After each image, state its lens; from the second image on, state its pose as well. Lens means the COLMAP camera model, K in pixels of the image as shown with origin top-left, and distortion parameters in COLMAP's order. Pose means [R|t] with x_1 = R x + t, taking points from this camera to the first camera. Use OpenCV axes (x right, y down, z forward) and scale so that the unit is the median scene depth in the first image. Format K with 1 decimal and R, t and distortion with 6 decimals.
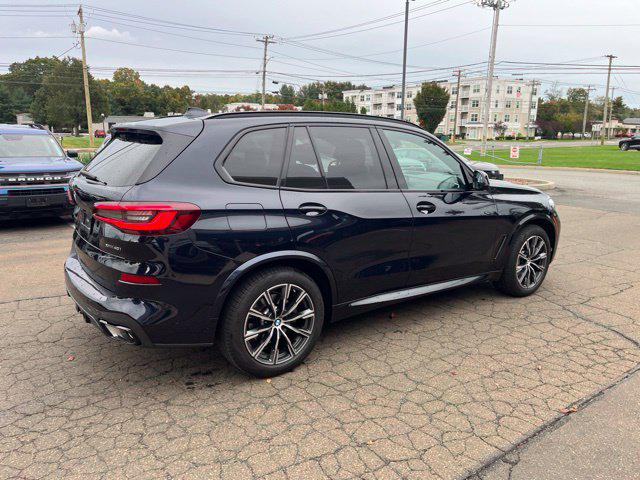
lens RADIAL K [[481.8, 0, 319.0], [0, 481.8, 234.9], [0, 0, 1]] dist [0.076086, -0.096198]
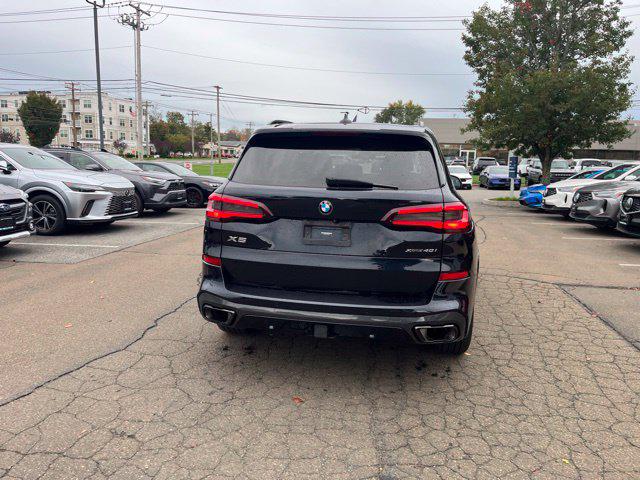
lens RADIAL K [[481.8, 0, 318.8], [0, 481.8, 235.1], [0, 0, 1]] dist [0.076086, -0.096198]
pose [[0.720850, -0.100788, 0.685724, -0.741781], [0.125230, 0.992027, 0.014164, -0.027450], [-0.681684, 0.075663, 0.727724, 0.247021]]
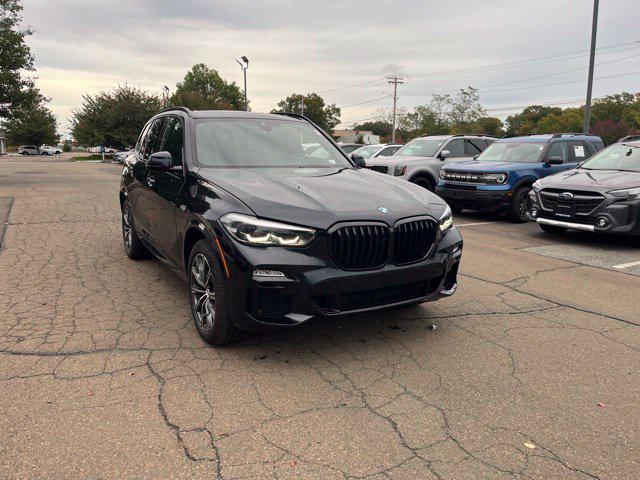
lens RADIAL K [[481.8, 0, 319.2], [0, 481.8, 238.5], [0, 0, 1]] dist [0.076086, -0.096198]
pose [[-0.094640, 0.168634, -0.981125, 1.102019], [-0.214267, 0.958999, 0.185500, -0.183917], [0.972179, 0.227779, -0.054627, 1.198219]]
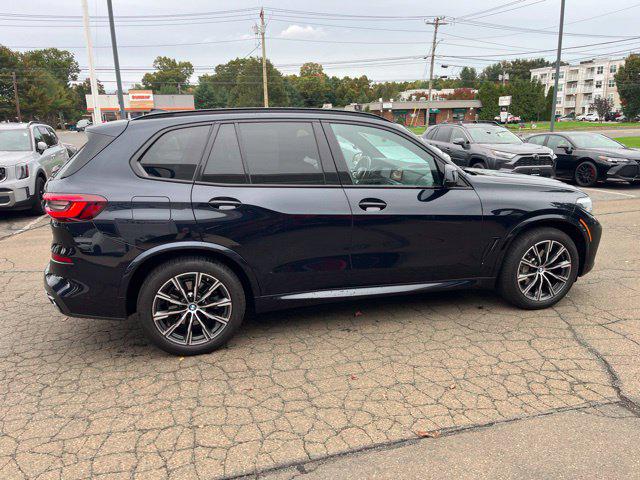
lens RADIAL K [[481.8, 0, 319.1], [0, 481.8, 241.7], [0, 0, 1]] dist [0.076086, -0.096198]
pose [[0.936957, 0.055487, -0.345012, 0.363370], [-0.042588, 0.998085, 0.044860, -0.017411], [0.346841, -0.027339, 0.937525, 0.056118]]
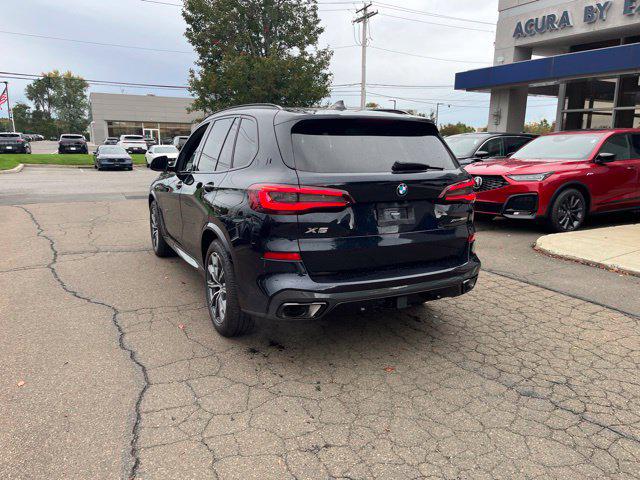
lens RADIAL K [[481.8, 0, 317.4], [0, 481.8, 244.2], [0, 0, 1]] dist [0.076086, -0.096198]
pose [[0.163315, -0.210902, 0.963768, -0.981727], [0.195583, 0.964416, 0.177901, -0.118008], [-0.966993, 0.159443, 0.198753, 0.657293]]
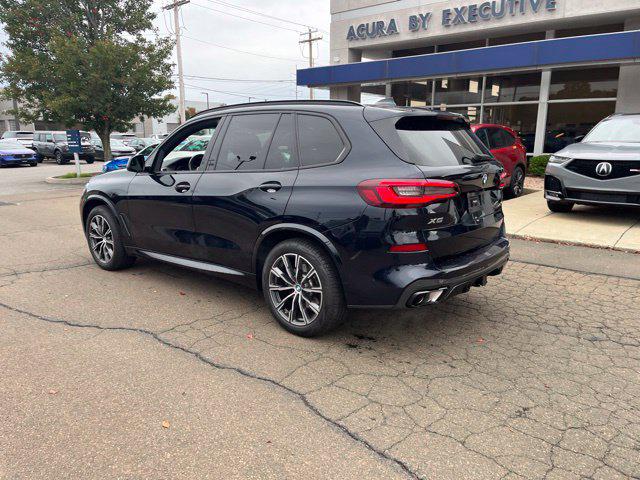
lens RADIAL K [[481.8, 0, 316.1], [0, 481.8, 245.0], [0, 0, 1]] dist [0.076086, -0.096198]
pose [[-0.229988, -0.221502, 0.947651, -0.979186], [0.197010, 0.942996, 0.268227, -0.203098], [-0.953044, 0.248385, -0.173239, 1.053176]]
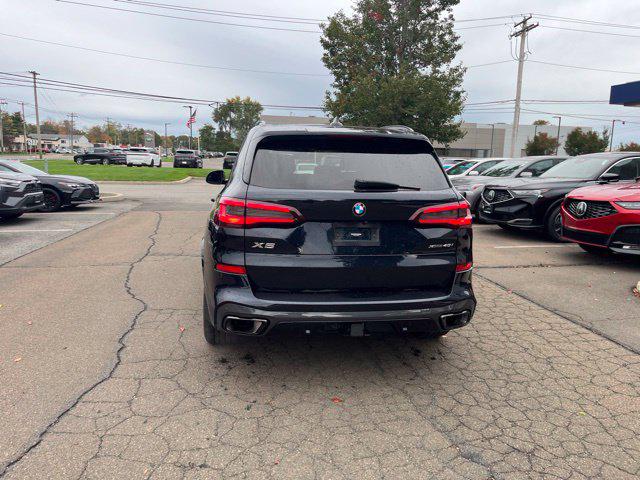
lens RADIAL K [[481.8, 0, 317.6], [0, 481.8, 234.6], [0, 0, 1]] dist [0.076086, -0.096198]
pose [[0.462253, -0.137309, 0.876053, -0.886805], [0.163631, 0.984181, 0.067915, -0.069893], [-0.871520, 0.111956, 0.477409, 0.426119]]
